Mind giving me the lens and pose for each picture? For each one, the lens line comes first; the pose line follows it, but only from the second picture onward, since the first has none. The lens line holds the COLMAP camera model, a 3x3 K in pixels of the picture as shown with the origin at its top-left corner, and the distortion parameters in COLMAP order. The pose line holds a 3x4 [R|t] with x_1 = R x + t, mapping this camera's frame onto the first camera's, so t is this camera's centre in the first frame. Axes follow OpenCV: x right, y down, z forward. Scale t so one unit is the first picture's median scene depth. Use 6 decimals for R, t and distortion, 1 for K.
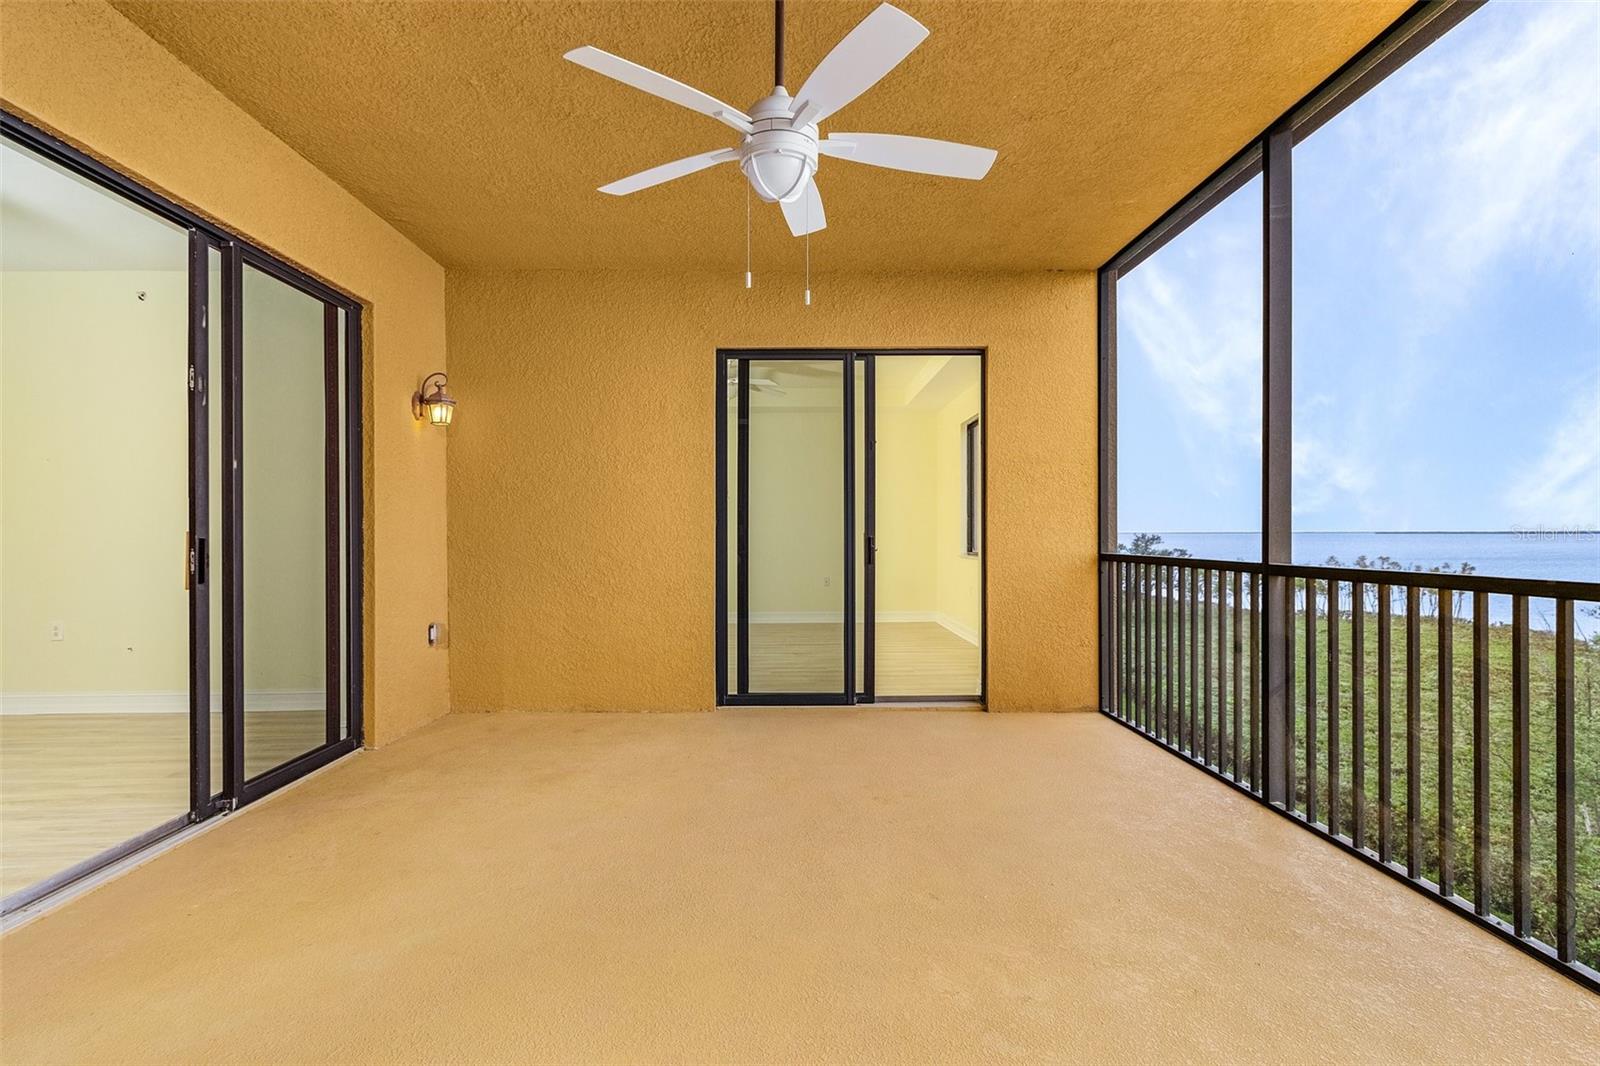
lens RADIAL K [[740.1, 0, 795.4], [0, 740.1, 527.8], [0, 0, 1]] dist [-0.002387, -0.000204]
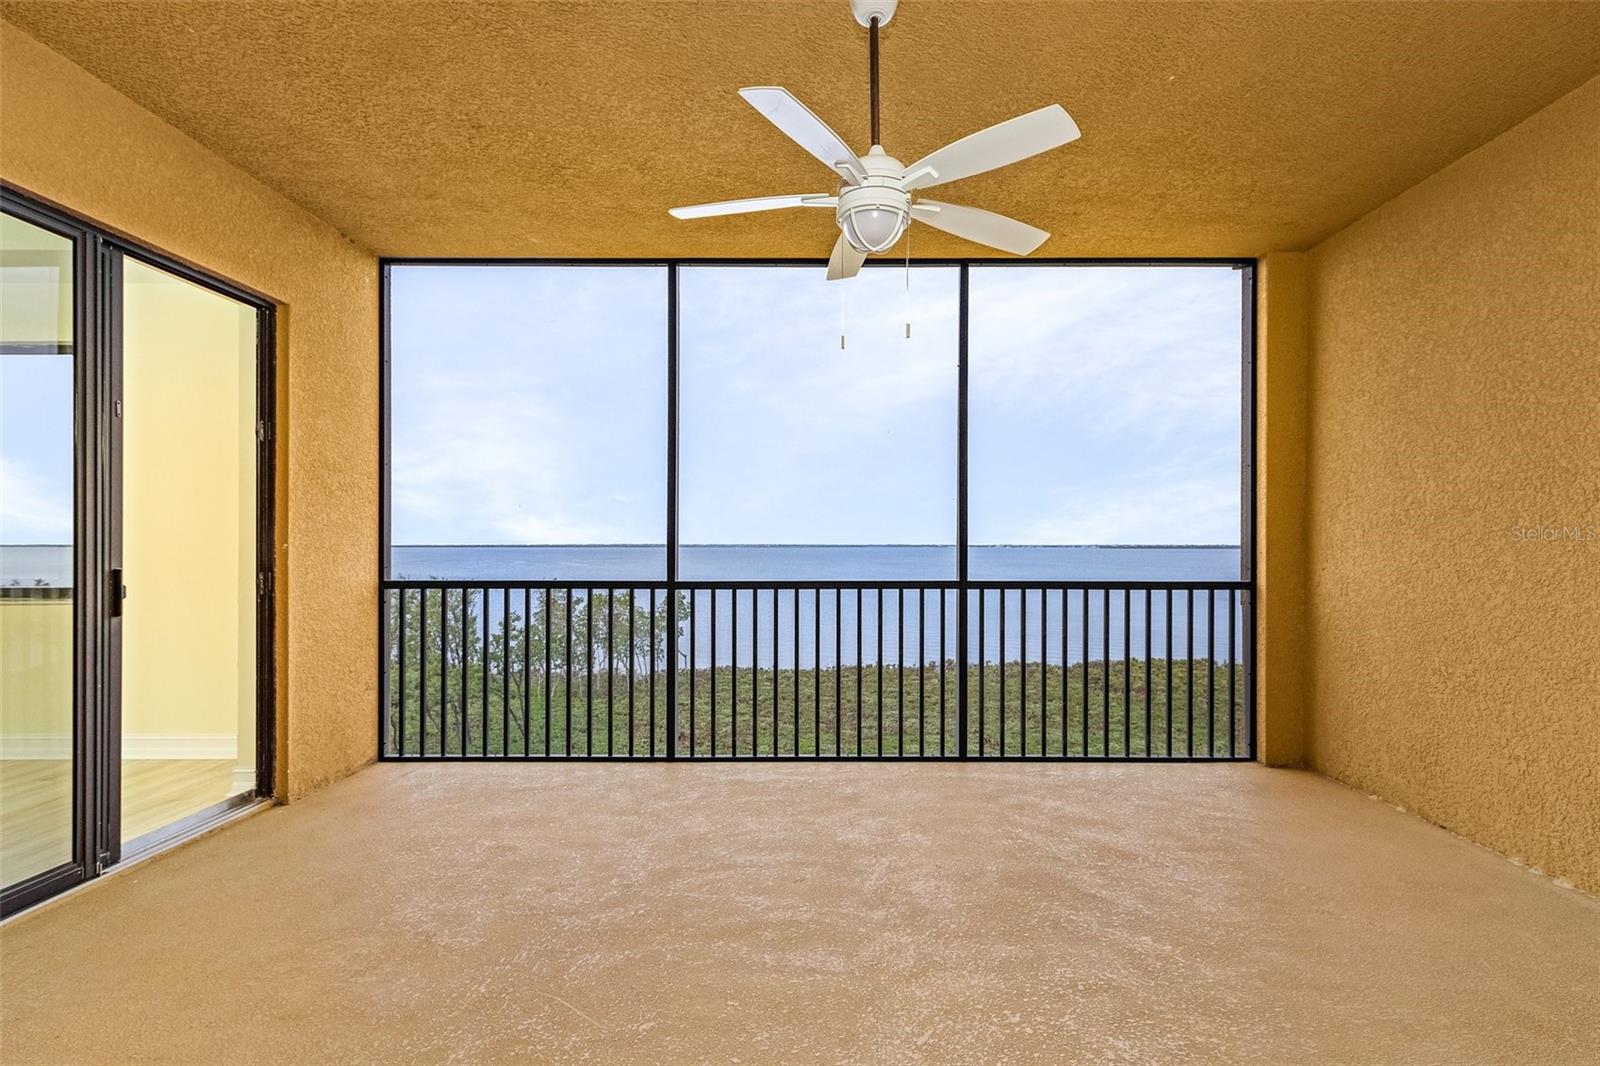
lens RADIAL K [[790.8, 0, 797.3], [0, 790.8, 544.1], [0, 0, 1]] dist [-0.000193, -0.000072]
pose [[0.029333, 0.002627, 0.999566, -0.513824], [-0.005314, 0.999983, -0.002472, -0.009157], [-0.999556, -0.005239, 0.029347, 0.478686]]
